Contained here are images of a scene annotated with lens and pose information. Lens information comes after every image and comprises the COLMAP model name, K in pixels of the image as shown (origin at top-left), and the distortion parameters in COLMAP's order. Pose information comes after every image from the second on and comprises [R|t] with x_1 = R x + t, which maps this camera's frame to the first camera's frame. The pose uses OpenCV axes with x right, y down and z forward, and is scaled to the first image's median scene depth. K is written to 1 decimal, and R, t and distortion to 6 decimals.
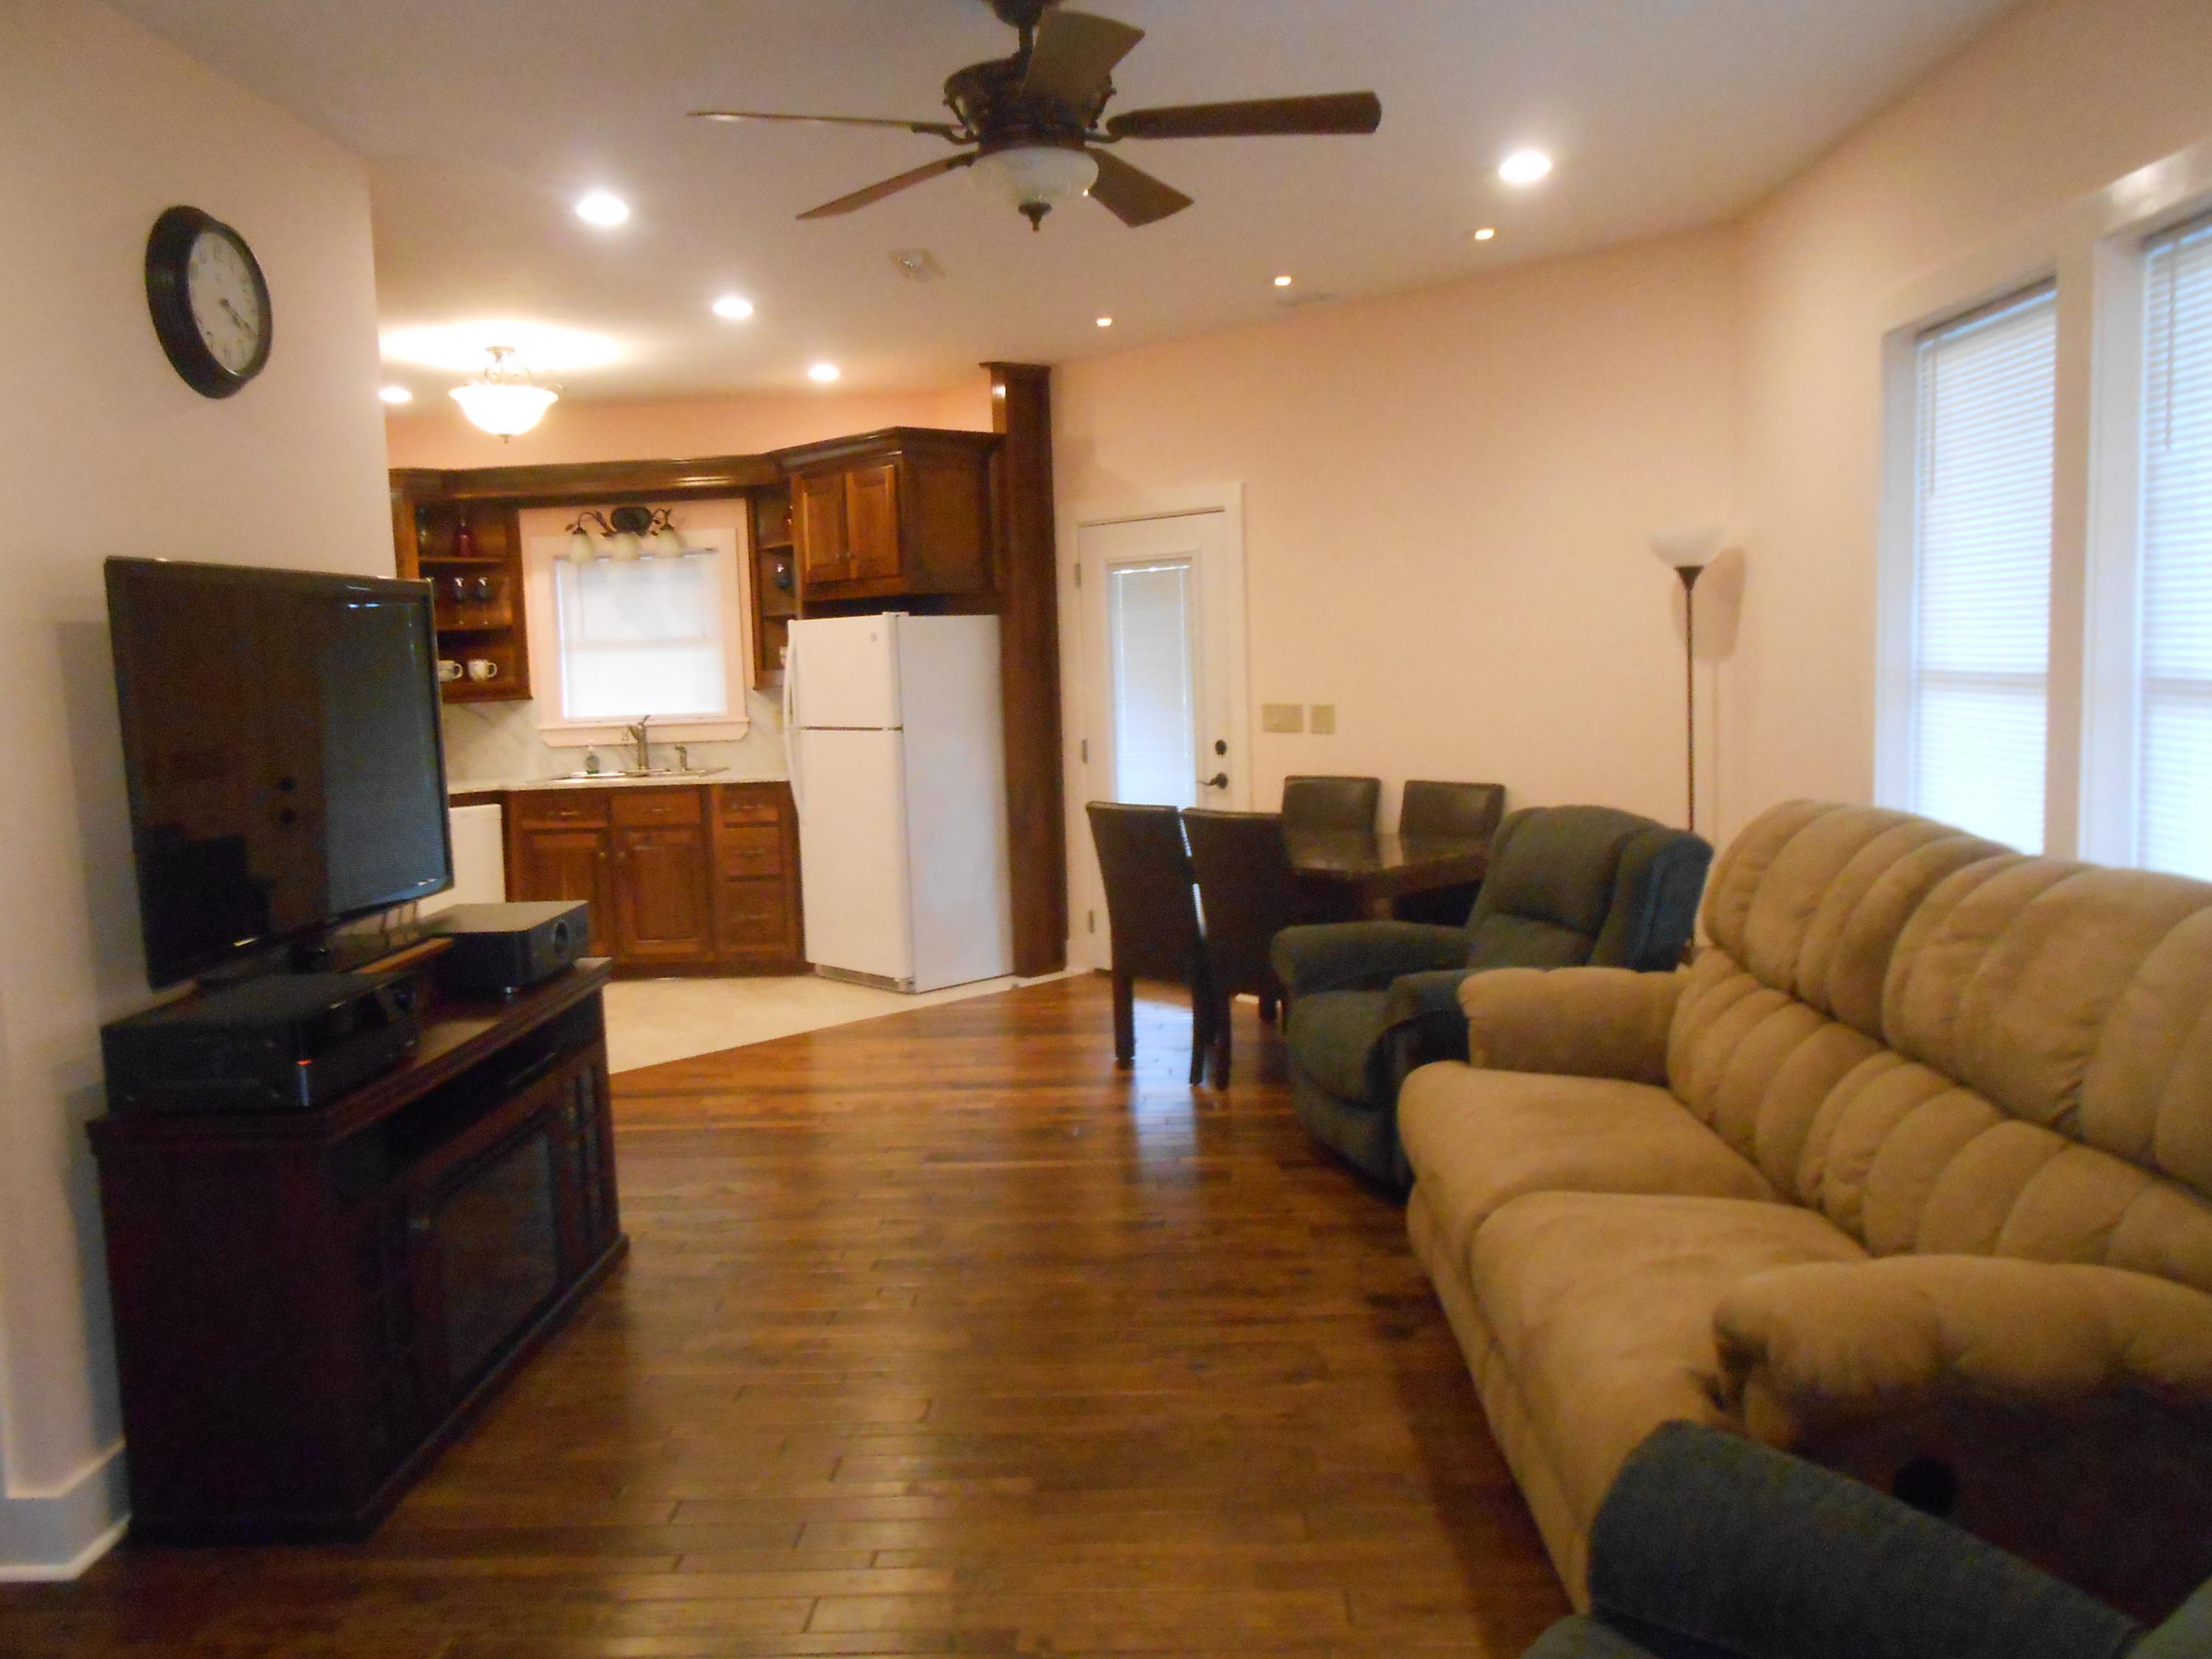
lens RADIAL K [[1743.3, 0, 1106.0], [0, 1743.3, 829.5], [0, 0, 1]] dist [-0.010933, -0.011888]
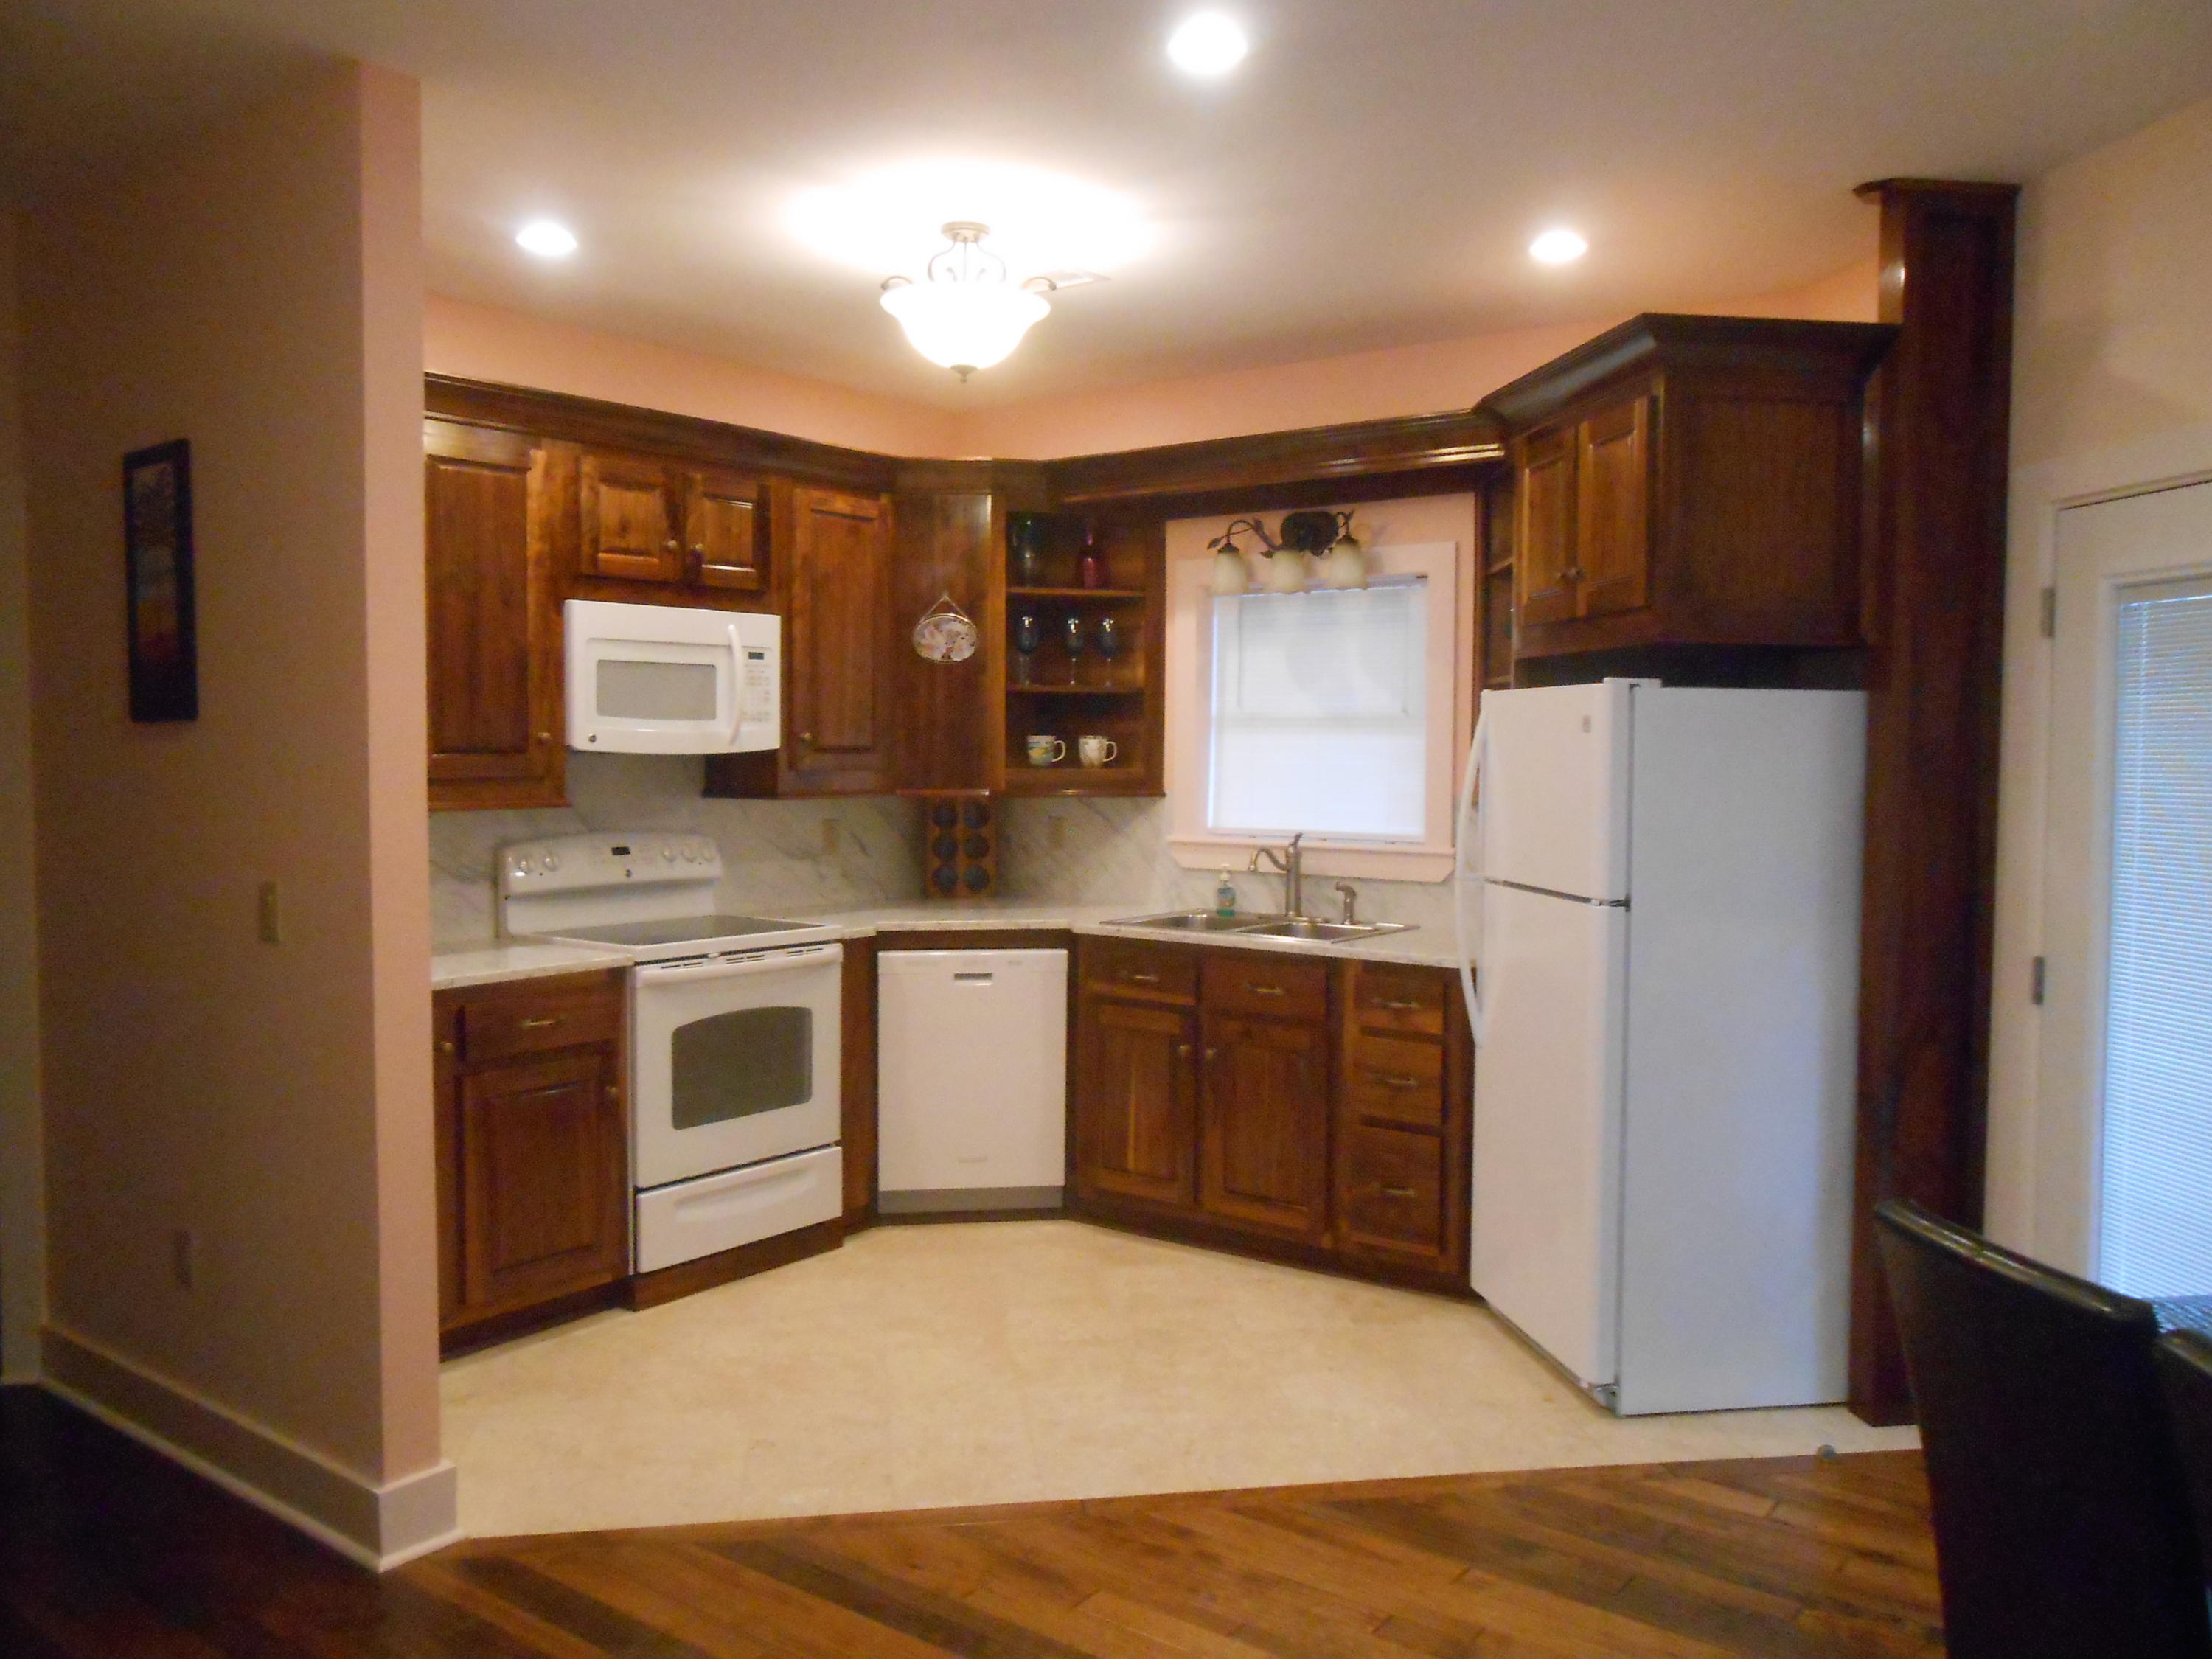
lens RADIAL K [[1743.3, 0, 1106.0], [0, 1743.3, 829.5], [0, 0, 1]] dist [-0.010933, -0.011888]
pose [[0.824443, 0.071287, -0.561437, 0.039446], [-0.097063, 0.995147, -0.016177, -0.051900], [0.557559, 0.067832, 0.827361, 0.448181]]
